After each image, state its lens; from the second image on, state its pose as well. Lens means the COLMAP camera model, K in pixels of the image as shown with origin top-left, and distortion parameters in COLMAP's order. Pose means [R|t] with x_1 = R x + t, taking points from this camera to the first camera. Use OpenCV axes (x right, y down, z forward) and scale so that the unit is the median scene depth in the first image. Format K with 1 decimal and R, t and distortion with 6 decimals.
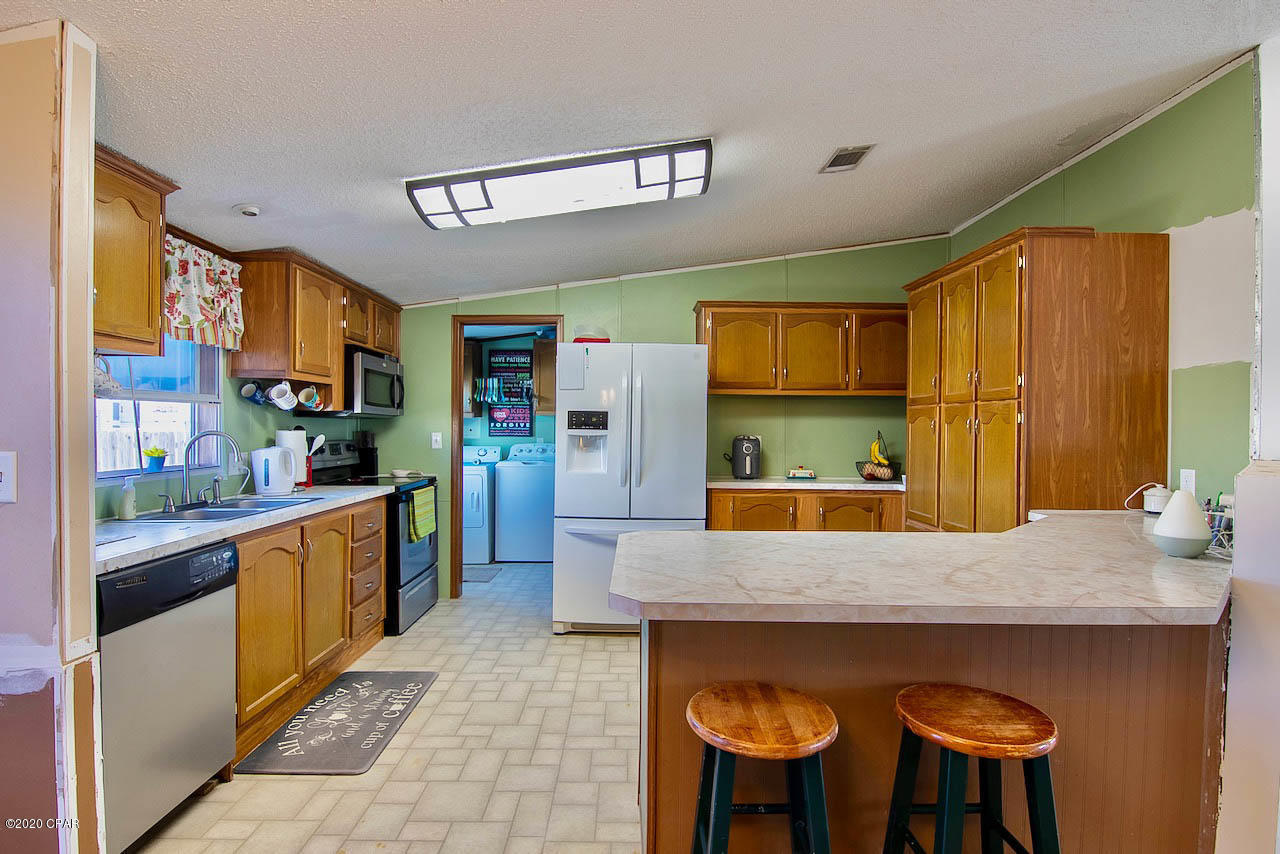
lens RADIAL K [[650.7, 0, 633.0], [0, 650.7, 426.9], [0, 0, 1]] dist [-0.009961, -0.007494]
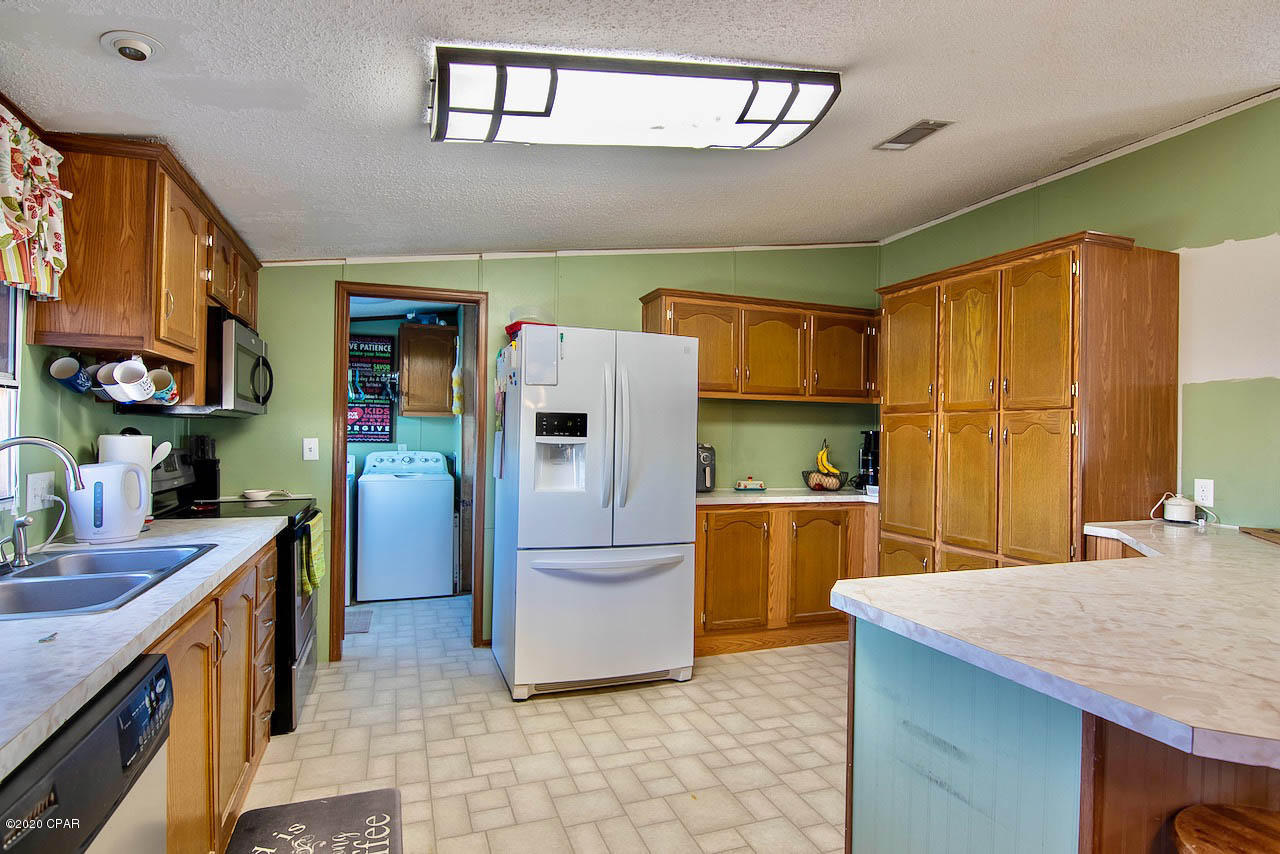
lens RADIAL K [[650.7, 0, 629.8], [0, 650.7, 428.8], [0, 0, 1]] dist [-0.009961, -0.007494]
pose [[0.941939, 0.010057, 0.335633, -0.257016], [-0.008757, 0.999947, -0.005389, -0.001731], [-0.335670, 0.002137, 0.941977, 0.229334]]
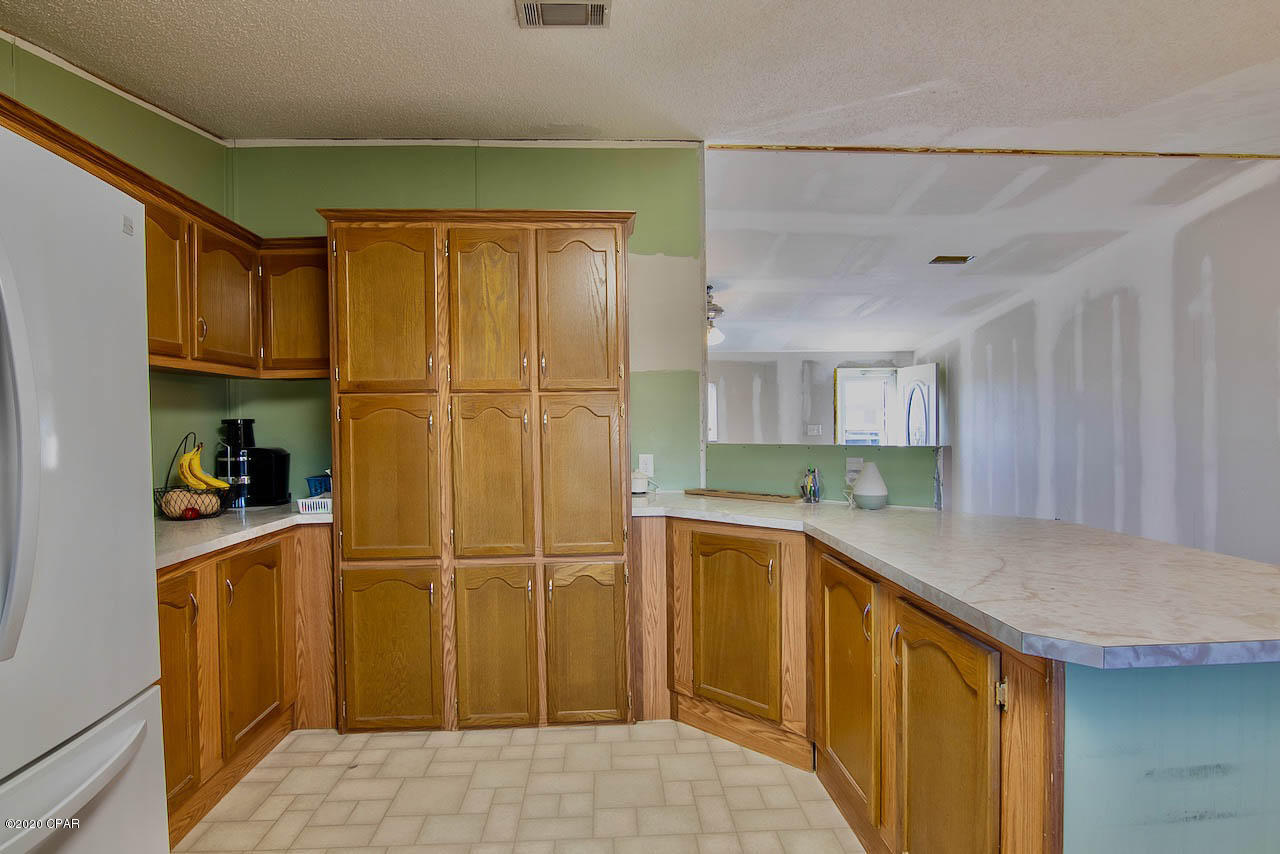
lens RADIAL K [[650.7, 0, 634.5], [0, 650.7, 429.6], [0, 0, 1]] dist [-0.009961, -0.007494]
pose [[-0.044064, -0.017564, 0.998874, -0.260733], [0.014996, 0.999721, 0.018240, -0.002555], [-0.998916, 0.015783, -0.043789, 0.749033]]
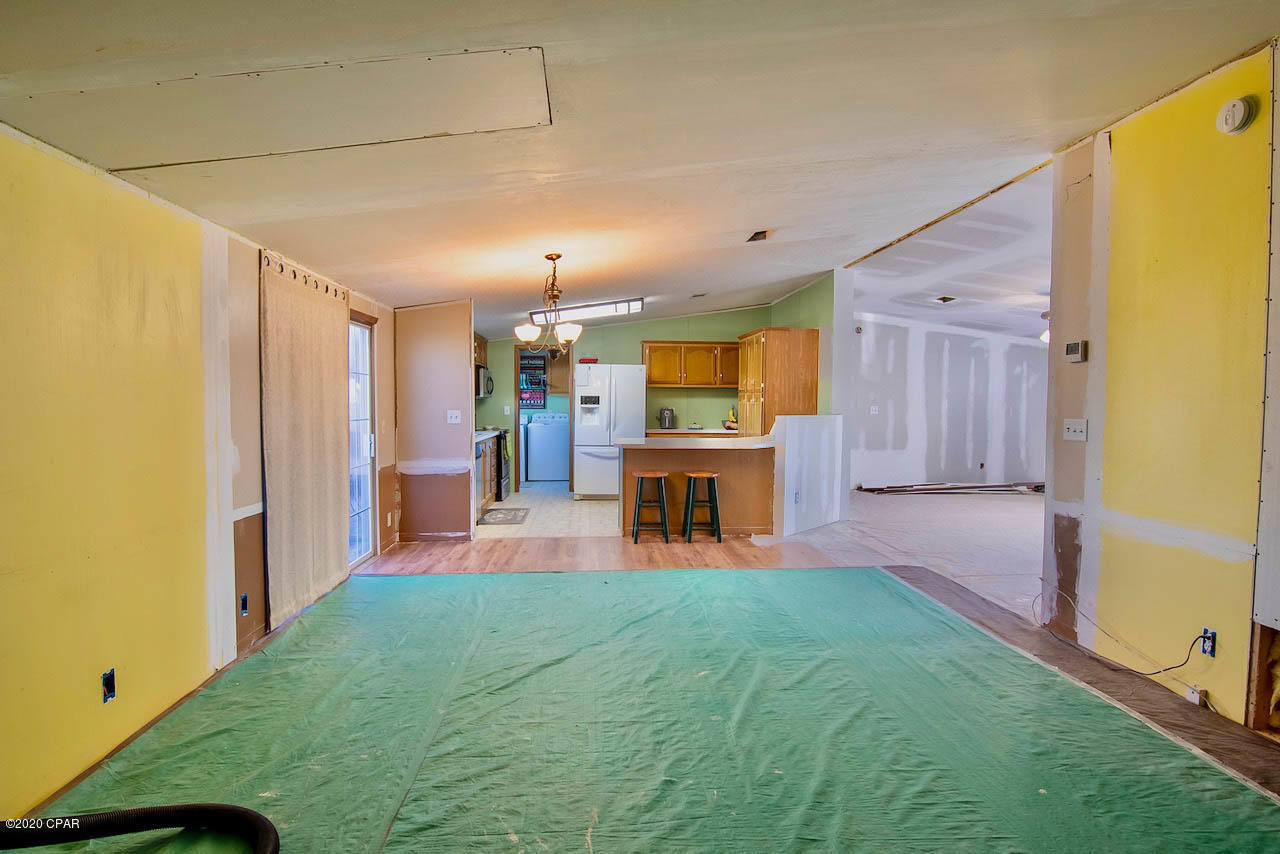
lens RADIAL K [[650.7, 0, 639.6], [0, 650.7, 429.3], [0, 0, 1]] dist [-0.009961, -0.007494]
pose [[0.997195, -0.005385, 0.074650, -0.067746], [0.002245, 0.999111, 0.042085, -0.004366], [-0.074810, -0.041800, 0.996321, -1.158976]]
